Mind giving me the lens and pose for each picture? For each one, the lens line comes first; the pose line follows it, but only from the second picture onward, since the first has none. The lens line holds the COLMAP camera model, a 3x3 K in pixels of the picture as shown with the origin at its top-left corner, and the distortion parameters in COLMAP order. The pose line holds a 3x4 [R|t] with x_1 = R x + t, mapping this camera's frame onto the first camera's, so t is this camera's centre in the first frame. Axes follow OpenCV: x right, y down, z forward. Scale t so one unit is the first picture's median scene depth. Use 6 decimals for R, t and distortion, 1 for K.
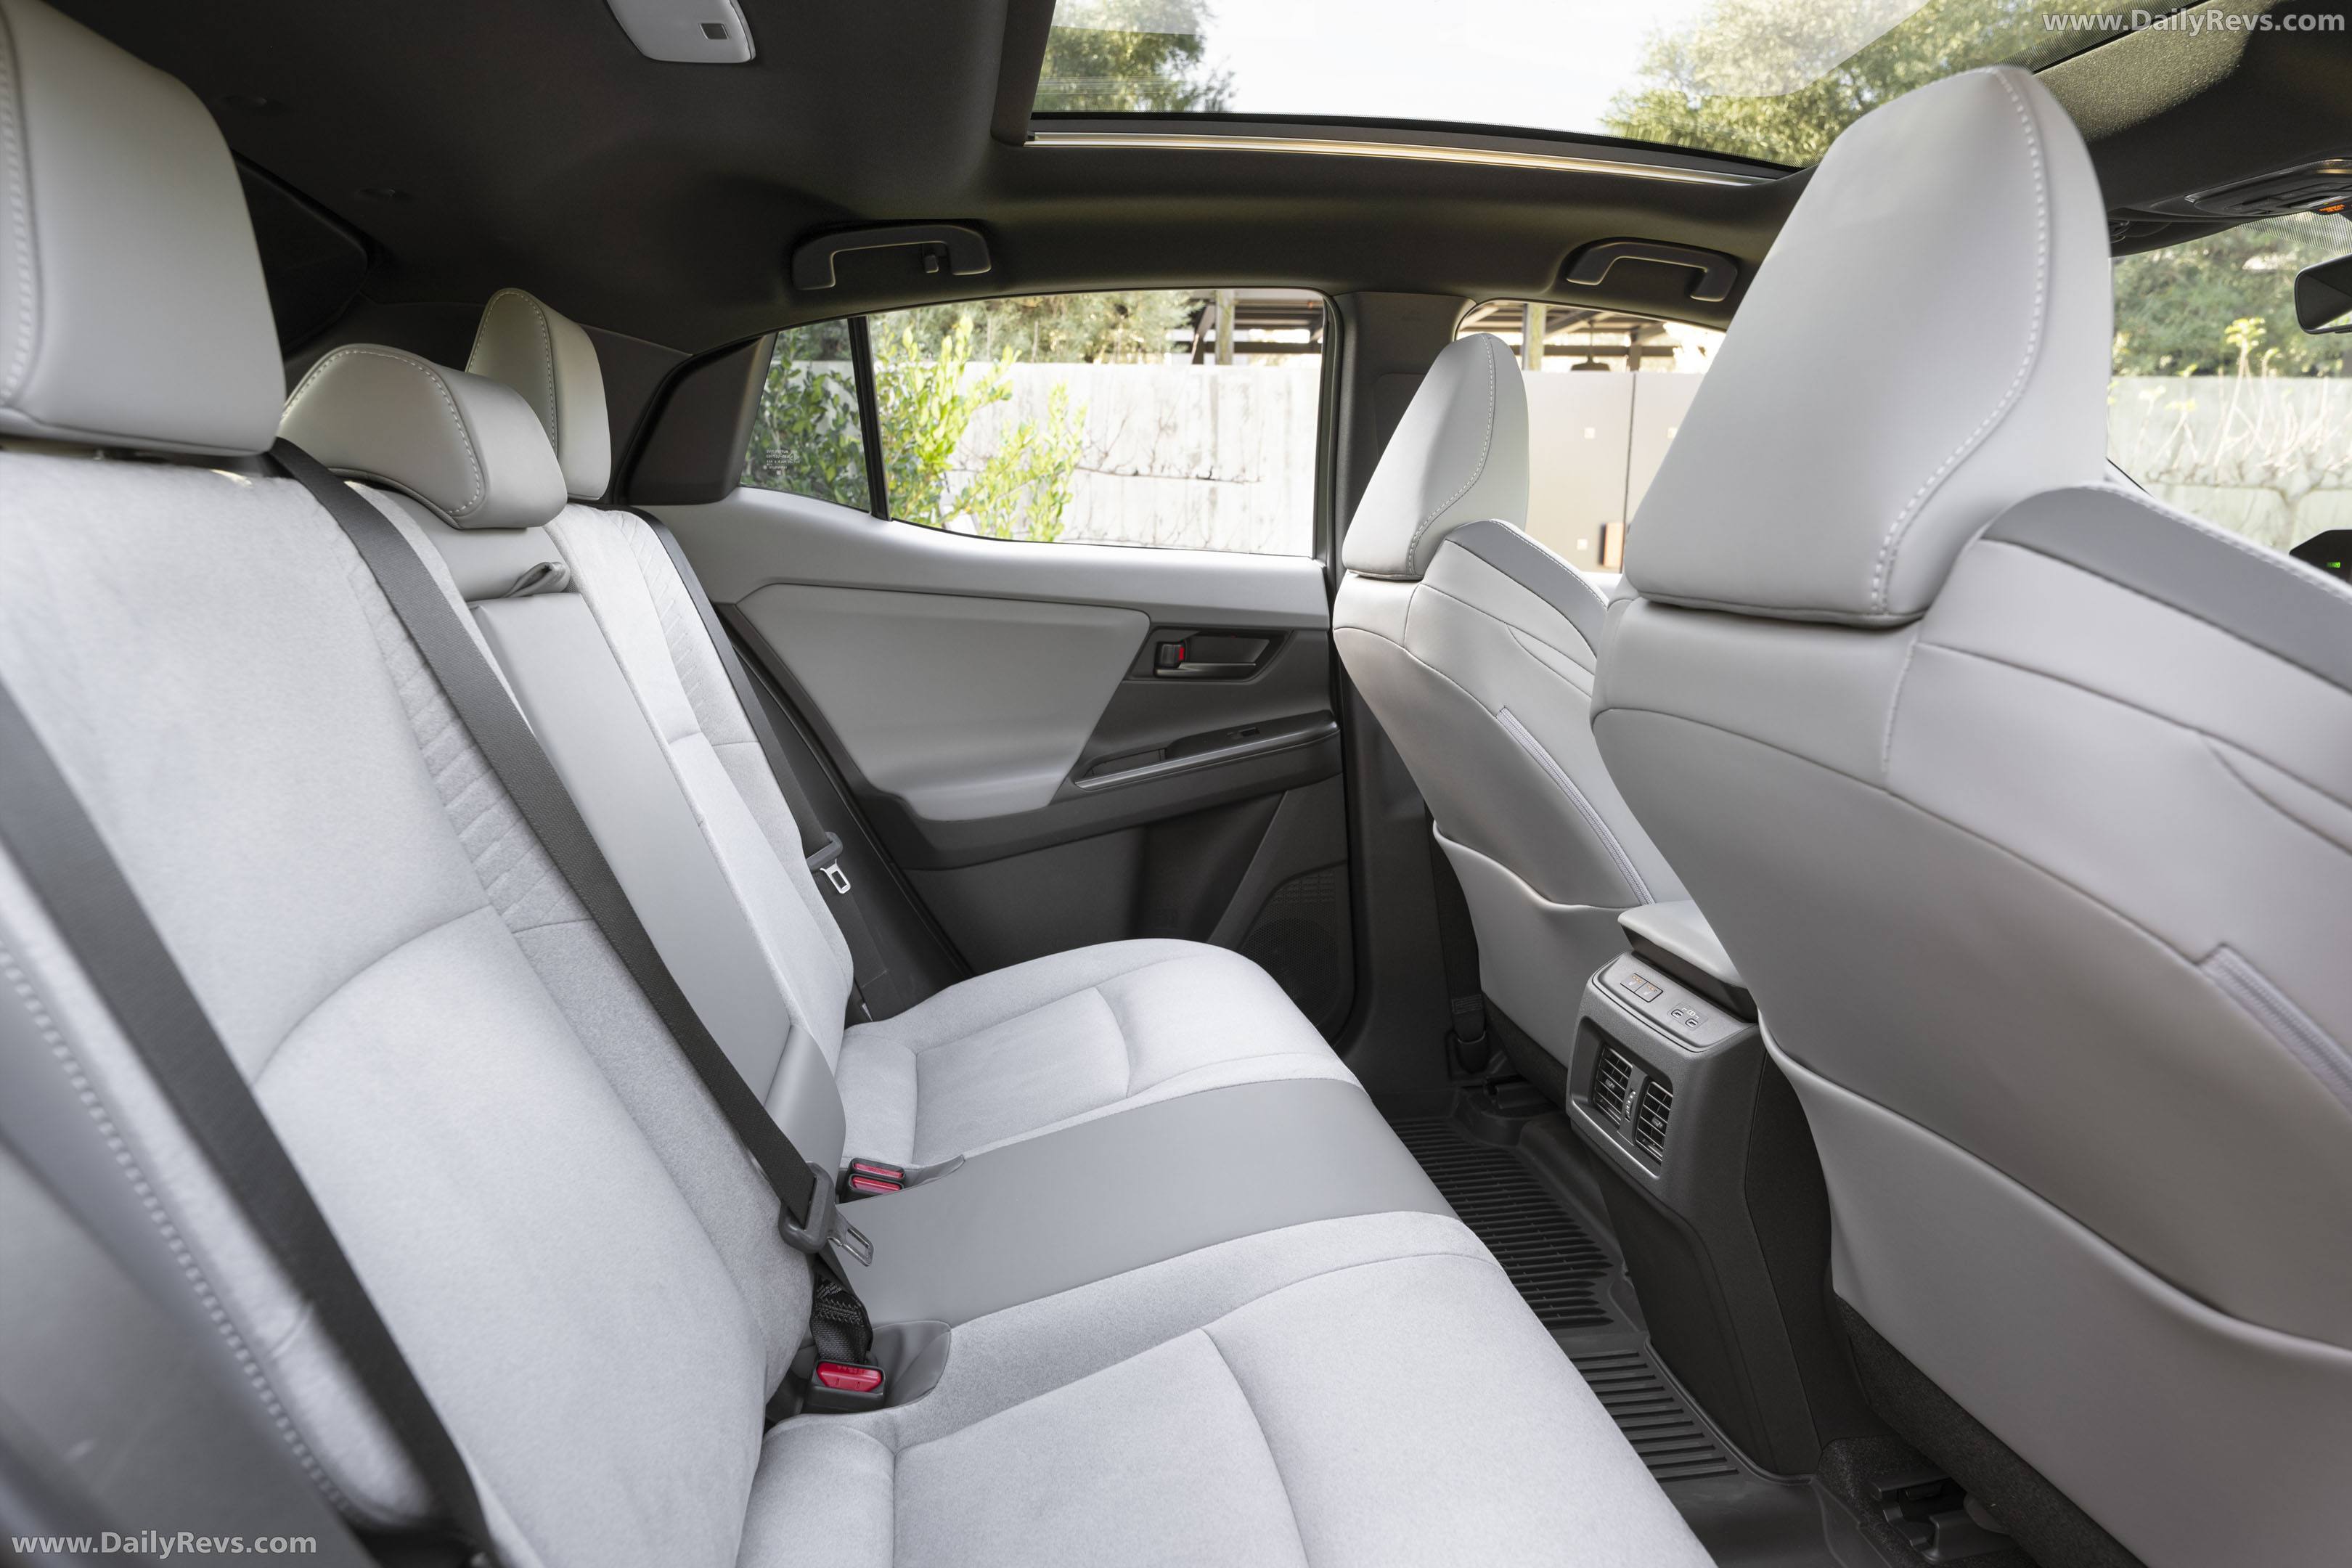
lens RADIAL K [[1406.4, 0, 1174.0], [0, 1406.4, 782.9], [0, 0, 1]] dist [0.007275, -0.004339]
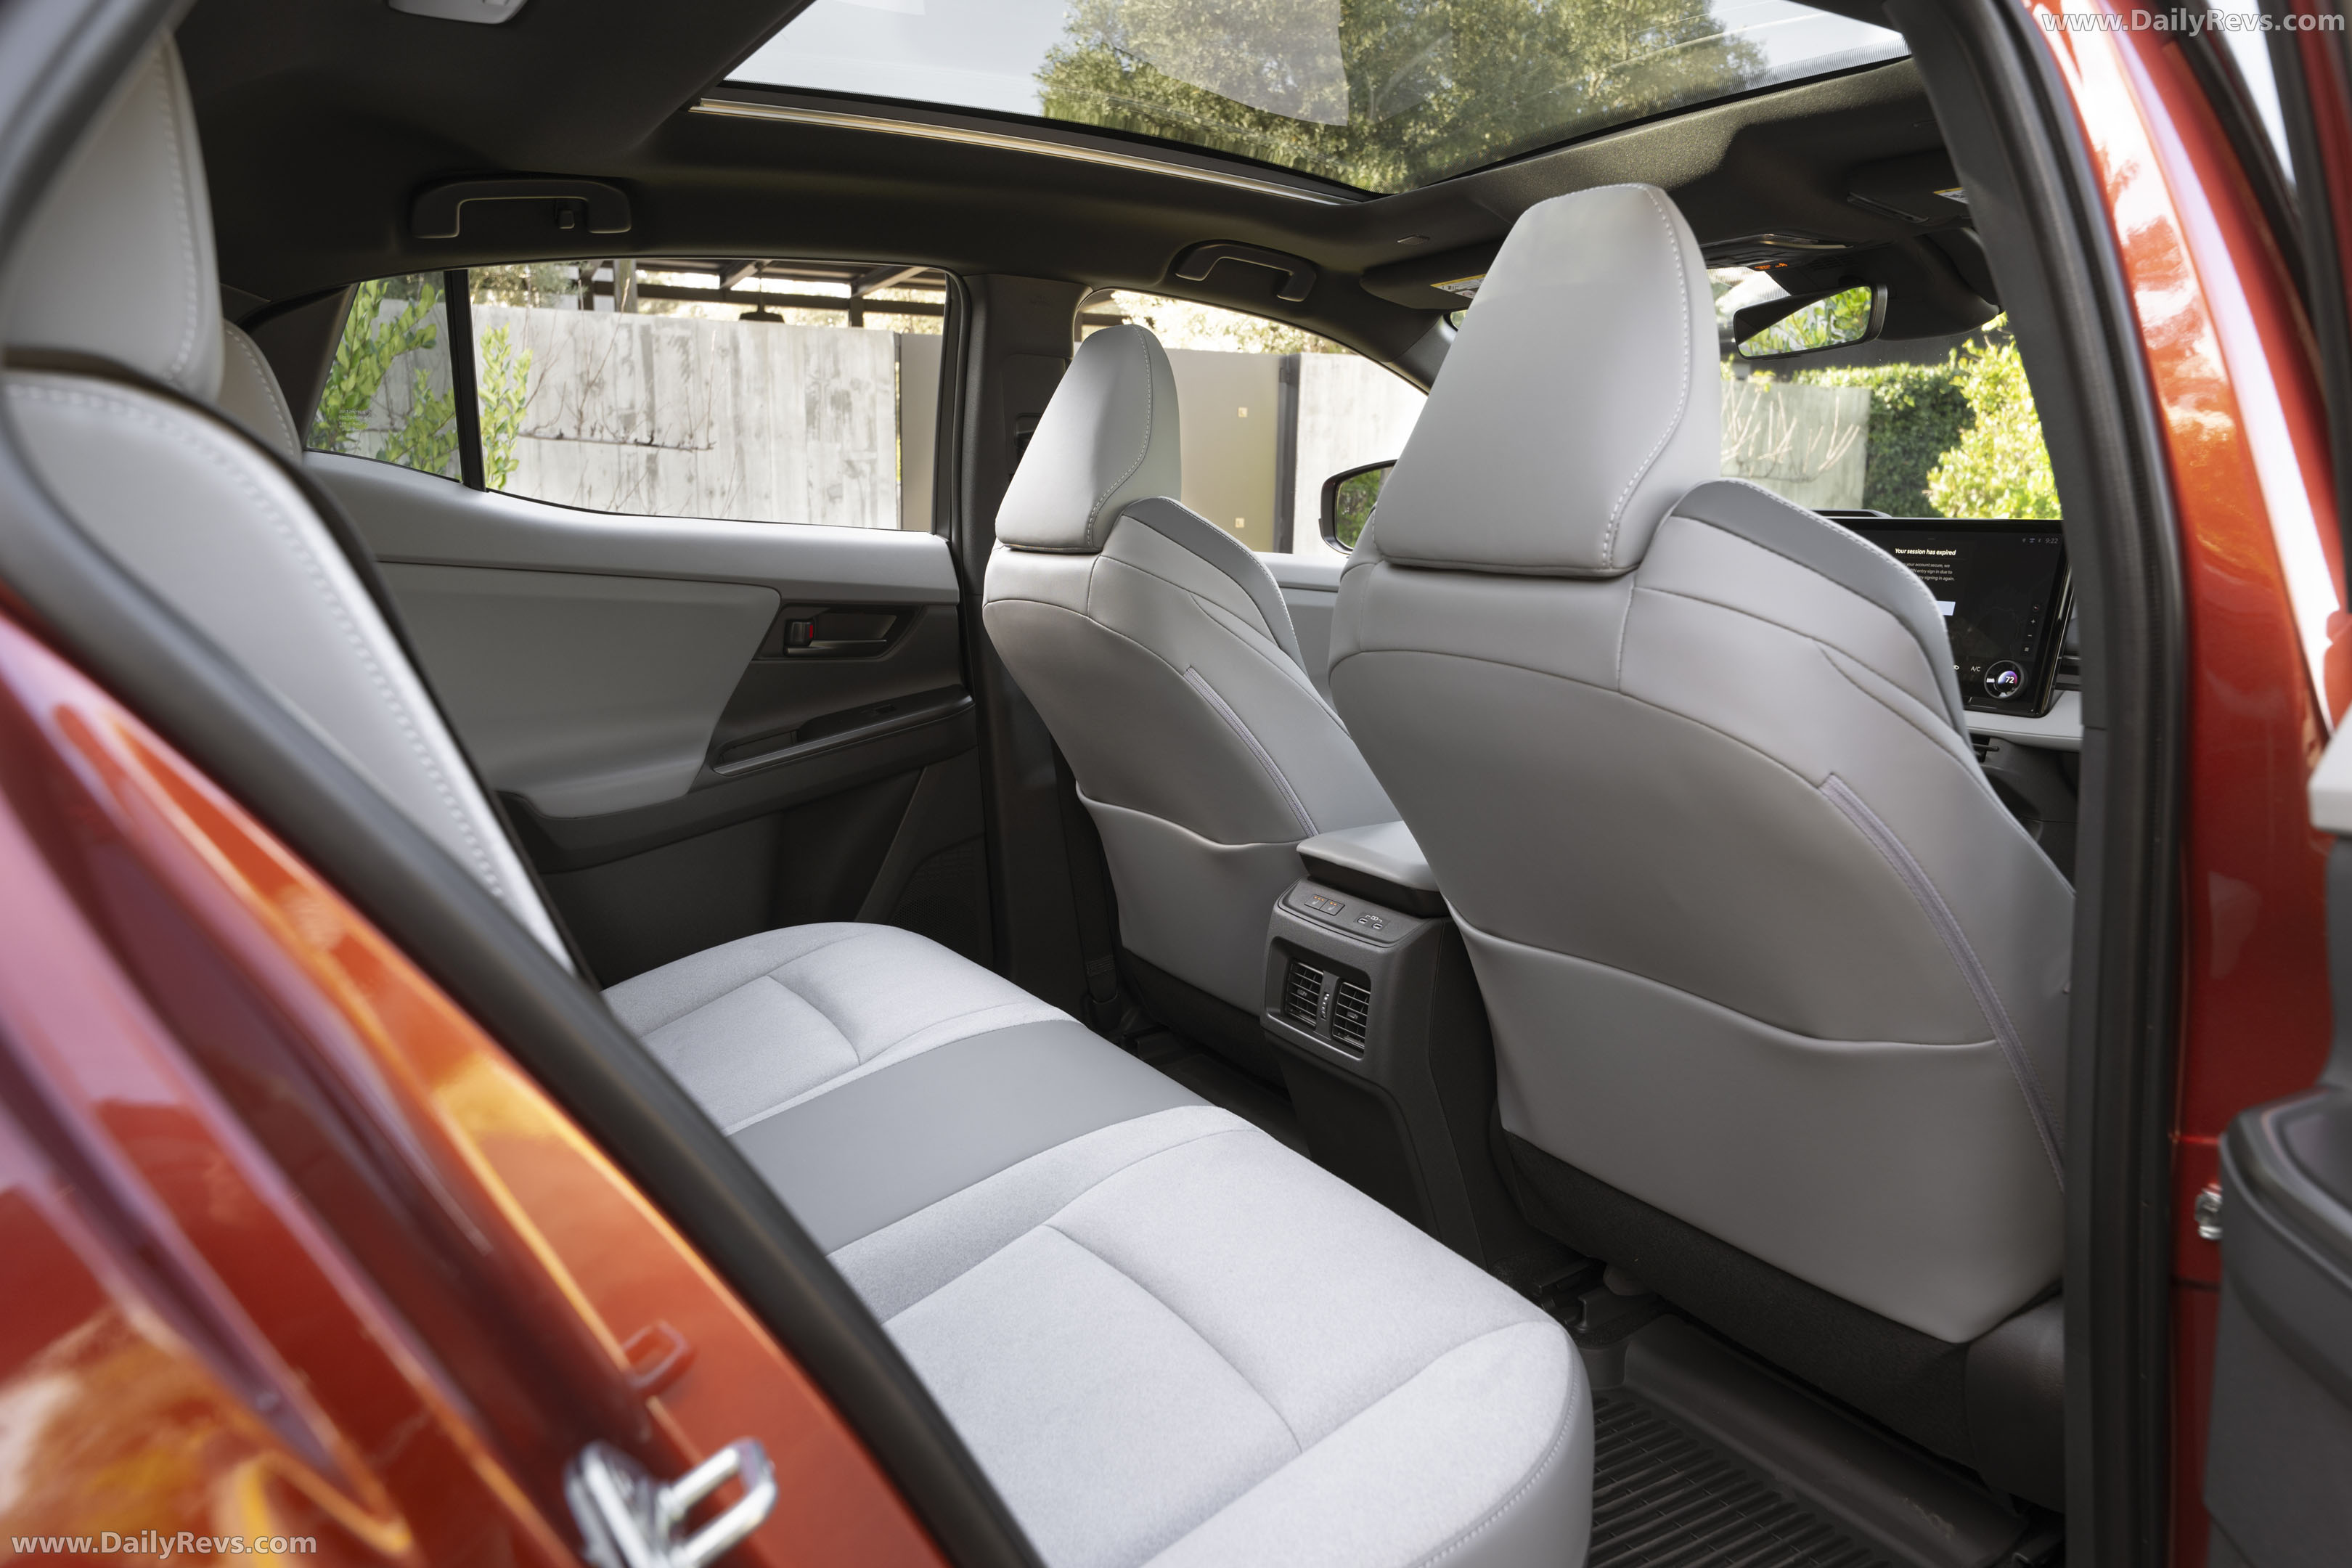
lens RADIAL K [[1590.8, 0, 1178.0], [0, 1590.8, 783.4], [0, 0, 1]] dist [0.004132, 0.002100]
pose [[0.925706, -0.058427, 0.373704, -0.203600], [0.060257, 0.998160, 0.006793, 0.023801], [-0.373414, 0.016230, 0.927523, -0.128253]]
